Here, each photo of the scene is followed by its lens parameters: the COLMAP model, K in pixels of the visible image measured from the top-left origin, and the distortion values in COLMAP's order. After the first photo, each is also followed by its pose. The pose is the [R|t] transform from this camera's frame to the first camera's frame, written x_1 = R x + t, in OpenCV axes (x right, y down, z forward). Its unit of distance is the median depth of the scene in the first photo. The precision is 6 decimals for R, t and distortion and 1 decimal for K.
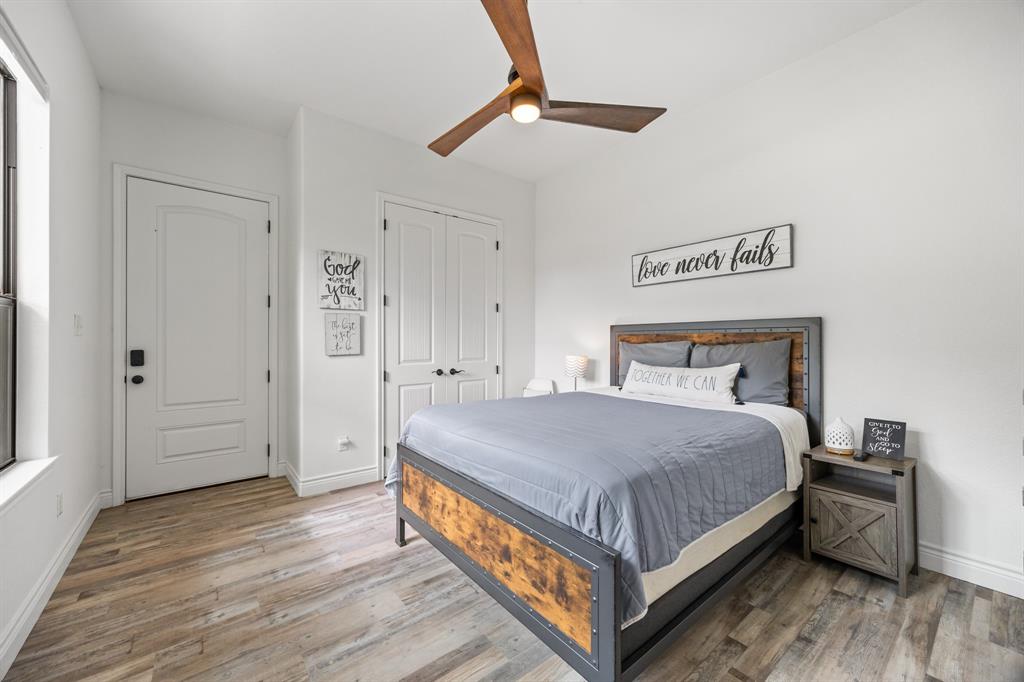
lens RADIAL K [[395.7, 0, 513.7], [0, 395.7, 339.6], [0, 0, 1]] dist [-0.000803, -0.000030]
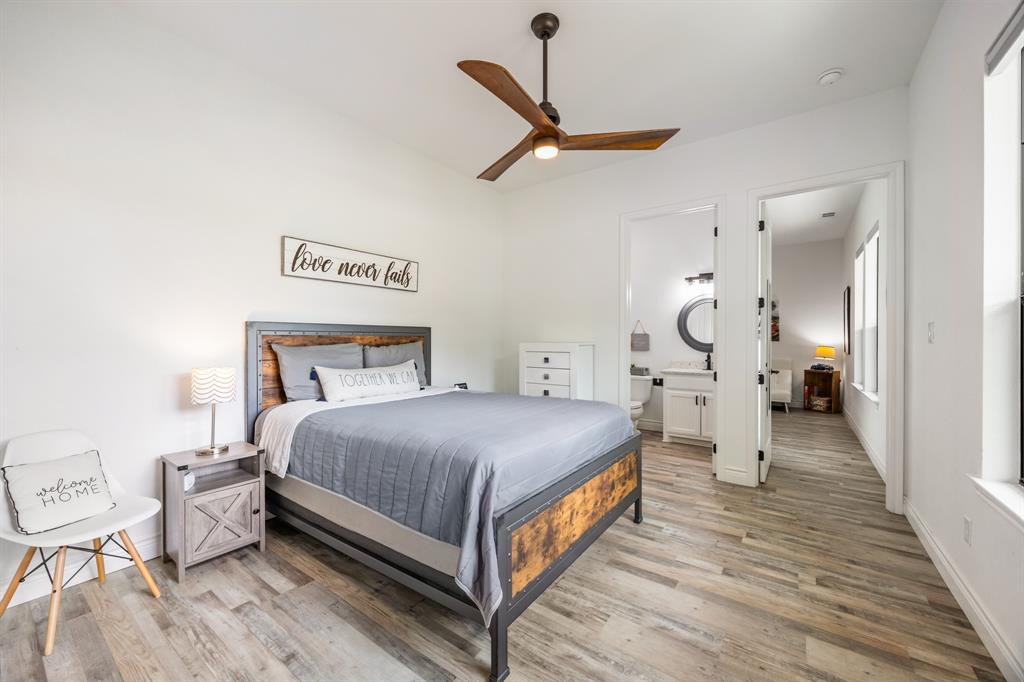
lens RADIAL K [[395.7, 0, 513.7], [0, 395.7, 339.6], [0, 0, 1]] dist [-0.000803, -0.000030]
pose [[-0.271855, 0.001666, 0.962337, -0.758978], [-0.002629, 0.999993, -0.002473, -0.003730], [-0.962335, -0.003202, -0.271849, 0.989586]]
